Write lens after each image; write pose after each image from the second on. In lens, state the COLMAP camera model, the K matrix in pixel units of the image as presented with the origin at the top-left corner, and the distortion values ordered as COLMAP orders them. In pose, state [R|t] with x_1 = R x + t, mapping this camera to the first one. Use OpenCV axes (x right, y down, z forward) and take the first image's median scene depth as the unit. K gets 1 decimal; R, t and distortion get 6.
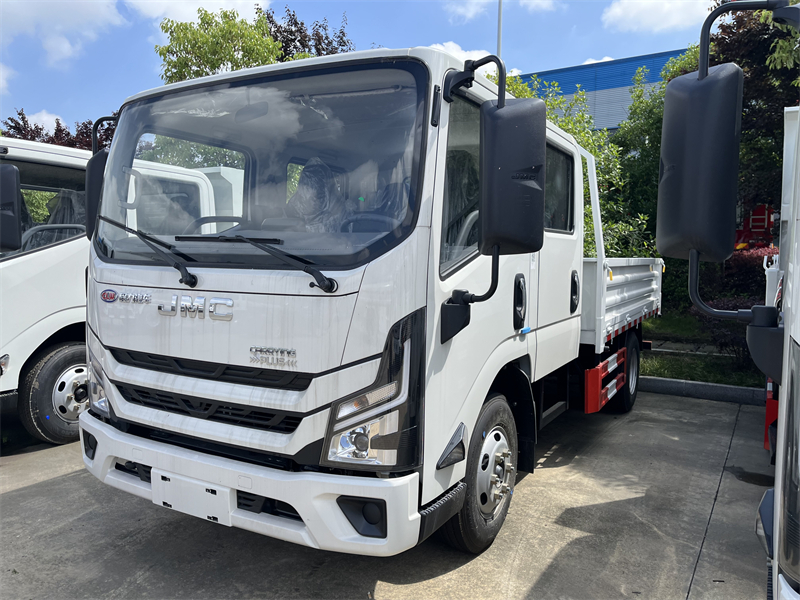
lens RADIAL K [[605.6, 0, 400.0], [0, 605.6, 300.0], [0, 0, 1]] dist [0.066071, -0.083421]
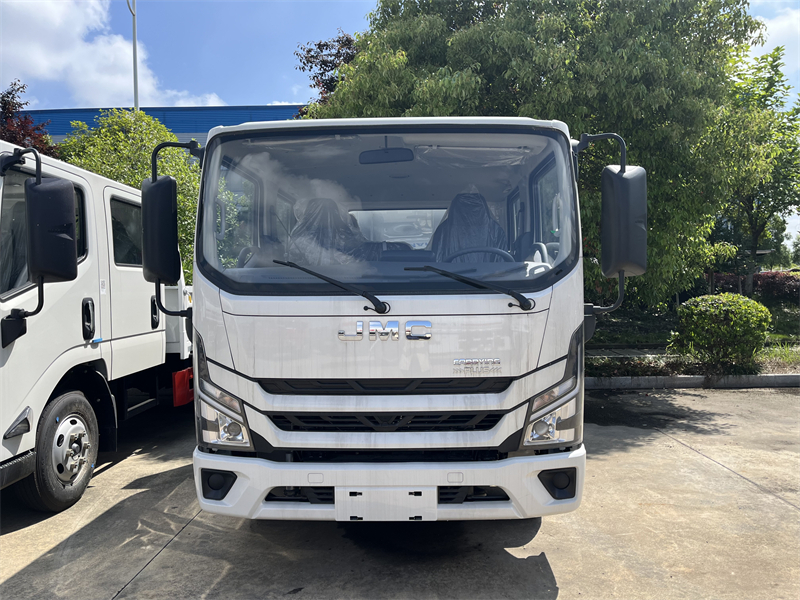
lens RADIAL K [[605.6, 0, 400.0], [0, 605.6, 300.0], [0, 0, 1]] dist [0.066071, -0.083421]
pose [[0.885453, -0.043953, 0.462645, -0.895379], [0.060429, 0.997955, -0.020846, -0.022088], [-0.460783, 0.046415, 0.886298, 0.003827]]
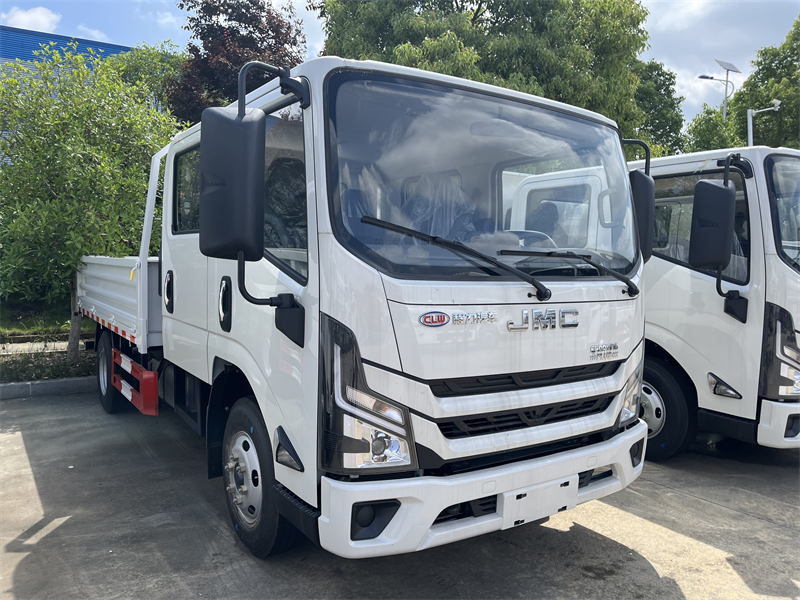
lens RADIAL K [[611.7, 0, 400.0], [0, 611.7, 300.0], [0, 0, 1]] dist [-0.002544, -0.002669]
pose [[0.440586, -0.053278, 0.896128, -1.510212], [0.049304, 0.998167, 0.035104, -0.077101], [-0.896356, 0.028716, 0.442405, 0.824063]]
